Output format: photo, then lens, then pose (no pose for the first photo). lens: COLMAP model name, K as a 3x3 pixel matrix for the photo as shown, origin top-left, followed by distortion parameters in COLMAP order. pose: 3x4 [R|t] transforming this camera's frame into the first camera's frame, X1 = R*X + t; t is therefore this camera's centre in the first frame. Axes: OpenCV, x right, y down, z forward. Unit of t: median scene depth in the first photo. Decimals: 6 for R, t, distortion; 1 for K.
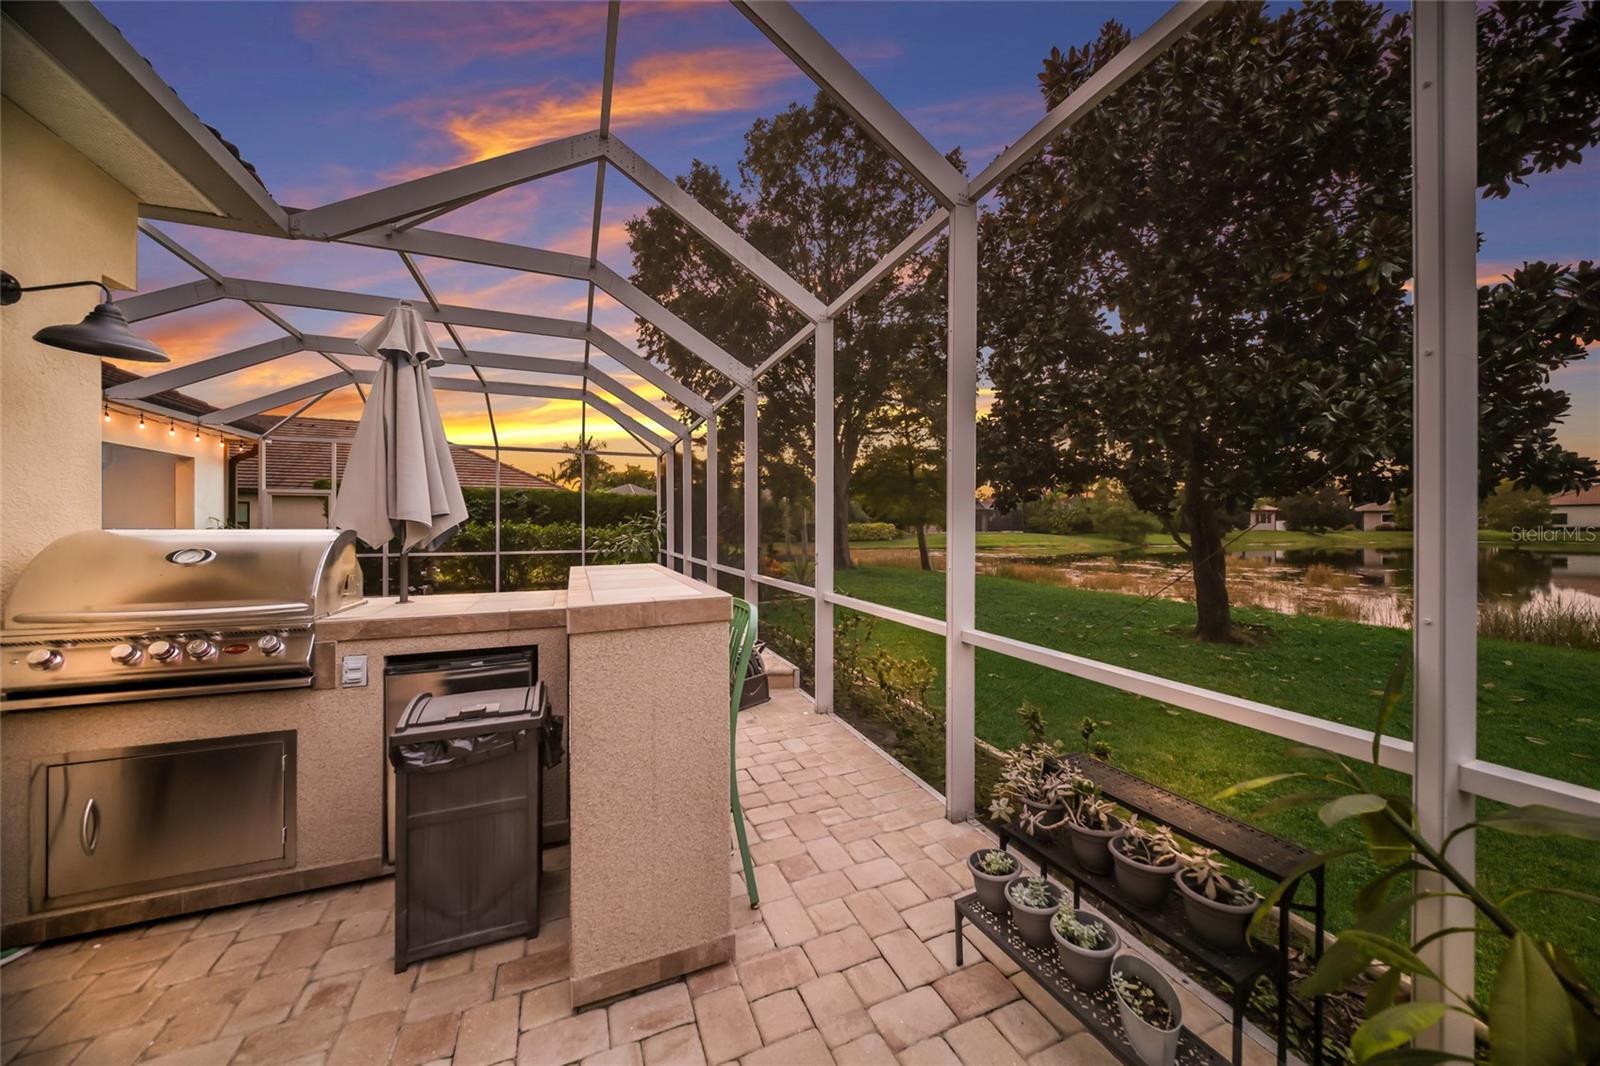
lens RADIAL K [[580.6, 0, 799.9], [0, 580.6, 531.3], [0, 0, 1]] dist [-0.000545, -0.000626]
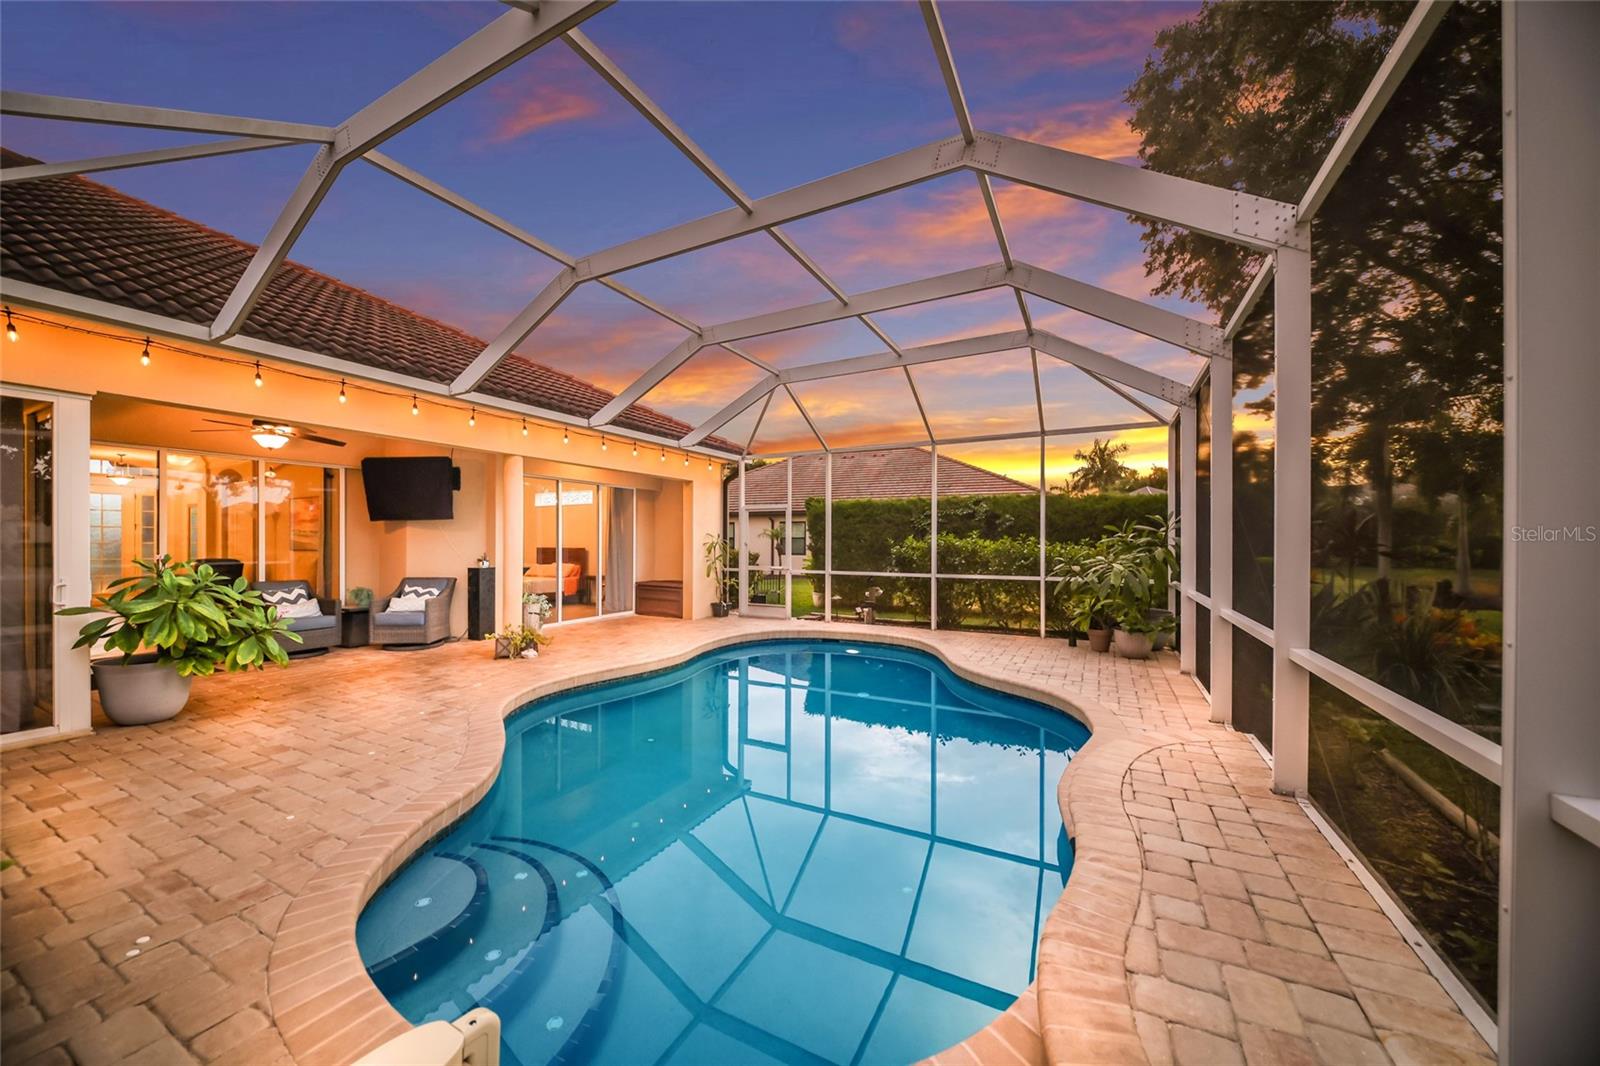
lens RADIAL K [[580.6, 0, 796.0], [0, 580.6, 543.4], [0, 0, 1]] dist [-0.000545, -0.000626]
pose [[0.657482, 0.001245, -0.753469, -0.049512], [-0.006010, 0.999975, -0.003592, -0.002596], [0.753446, 0.006890, 0.657473, 0.327961]]
